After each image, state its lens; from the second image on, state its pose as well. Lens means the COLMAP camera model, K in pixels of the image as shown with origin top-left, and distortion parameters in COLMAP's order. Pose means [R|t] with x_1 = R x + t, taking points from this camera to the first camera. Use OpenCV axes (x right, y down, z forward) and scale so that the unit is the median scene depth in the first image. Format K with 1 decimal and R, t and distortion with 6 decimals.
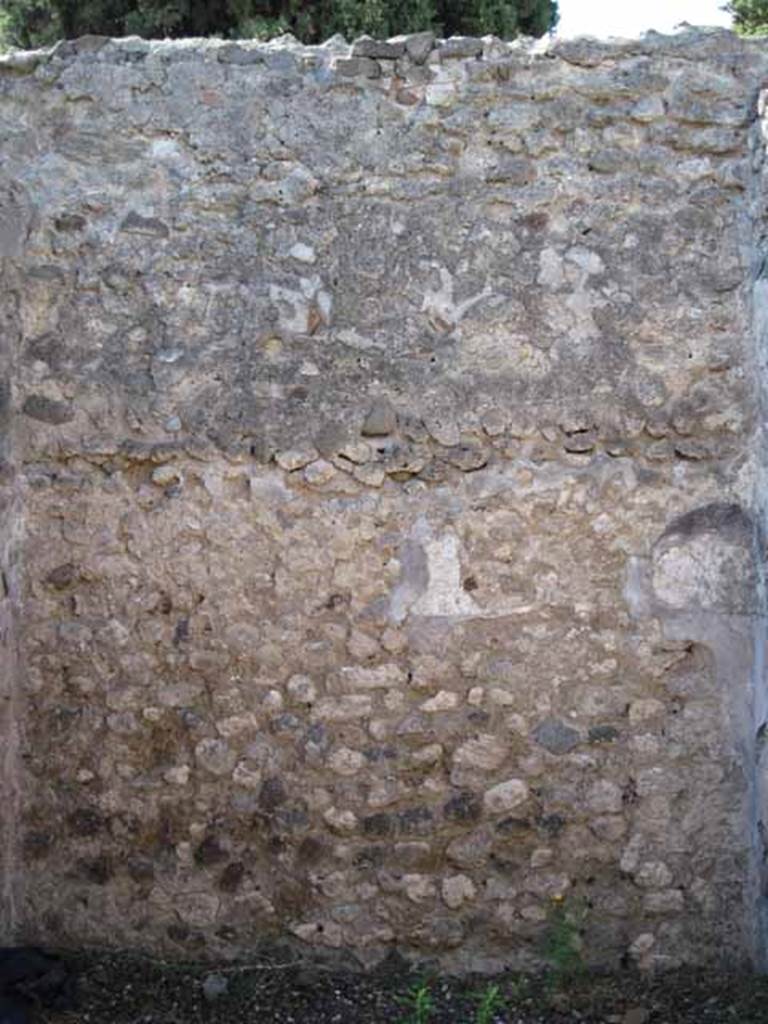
lens RADIAL K [[1001.4, 0, 386.9], [0, 1001.4, 512.5], [0, 0, 1]] dist [-0.084564, 0.000000]
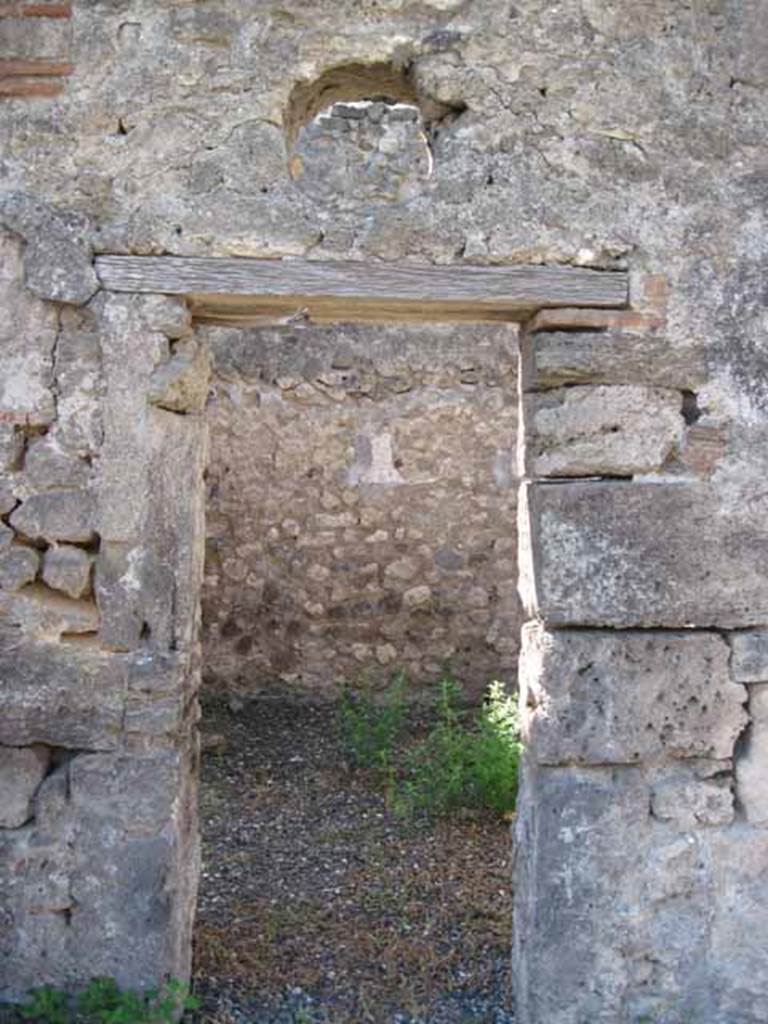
lens RADIAL K [[1001.4, 0, 392.4], [0, 1001.4, 505.3], [0, 0, 1]] dist [-0.084564, 0.000000]
pose [[0.997147, 0.020416, 0.072674, -0.041095], [-0.026937, 0.995586, 0.089910, -0.006287], [-0.070518, -0.091611, 0.993295, -0.597306]]
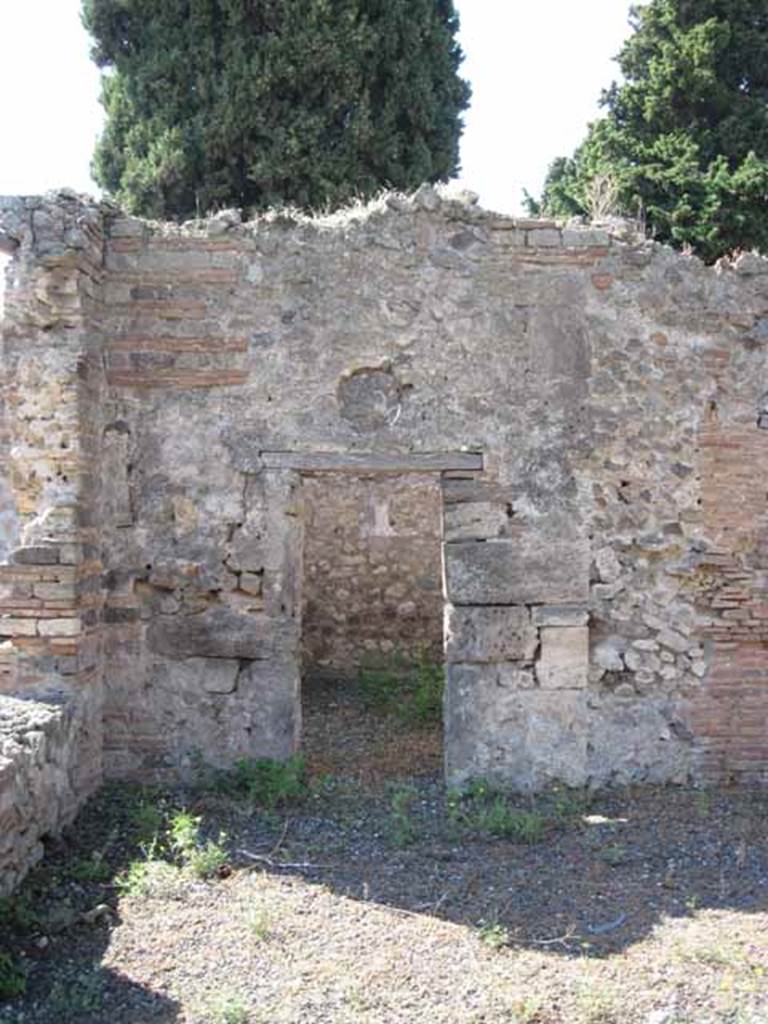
lens RADIAL K [[1001.4, 0, 388.1], [0, 1001.4, 511.9], [0, 0, 1]] dist [-0.084564, 0.000000]
pose [[0.997861, 0.005482, 0.065148, -0.090087], [-0.009300, 0.998247, 0.058447, -0.101778], [-0.064714, -0.058928, 0.996162, -1.478038]]
